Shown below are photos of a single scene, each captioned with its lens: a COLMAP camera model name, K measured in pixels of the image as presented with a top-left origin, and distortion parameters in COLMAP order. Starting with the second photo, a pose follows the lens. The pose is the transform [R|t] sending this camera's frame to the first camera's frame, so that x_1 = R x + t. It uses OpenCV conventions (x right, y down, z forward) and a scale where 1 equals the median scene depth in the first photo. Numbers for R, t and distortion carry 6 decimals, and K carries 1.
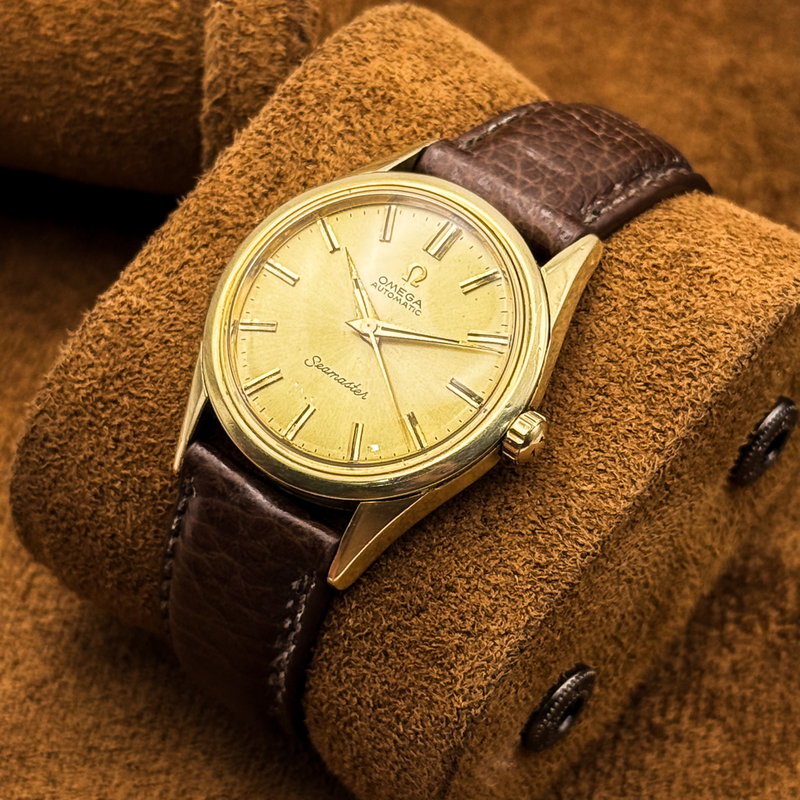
lens RADIAL K [[2830.5, 0, 398.9], [0, 2830.5, 377.1], [0, 0, 1]] dist [-0.054964, 0.777394]
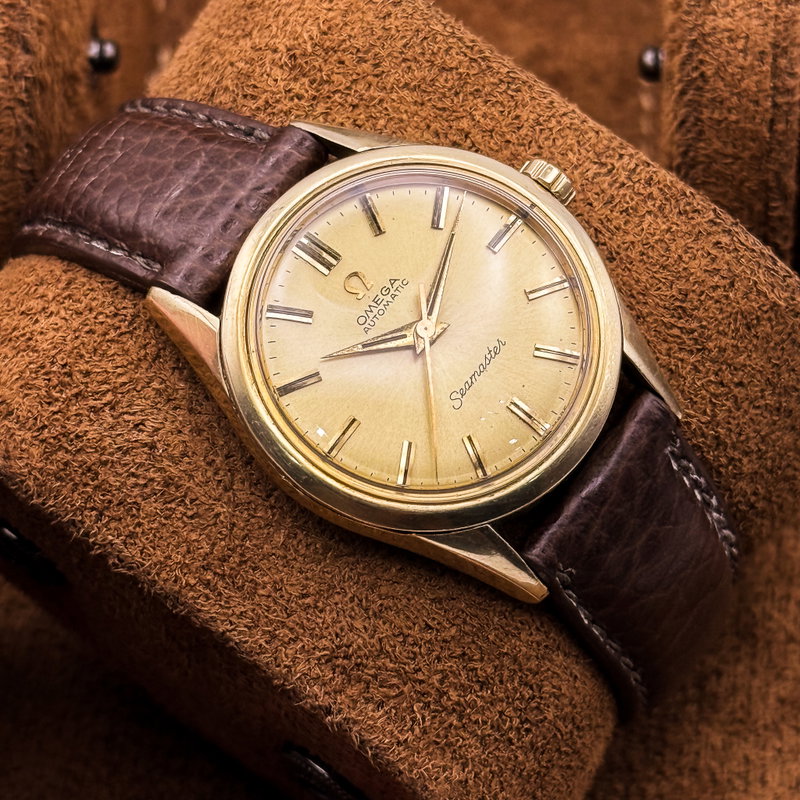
lens RADIAL K [[3181.4, 0, 412.4], [0, 3181.4, 398.5], [0, 0, 1]] dist [-0.073193, 2.801748]
pose [[-0.030990, -0.884063, 0.466340, -0.474573], [0.893475, 0.184638, 0.409403, -0.408563], [-0.448042, 0.429351, 0.784166, 0.228446]]
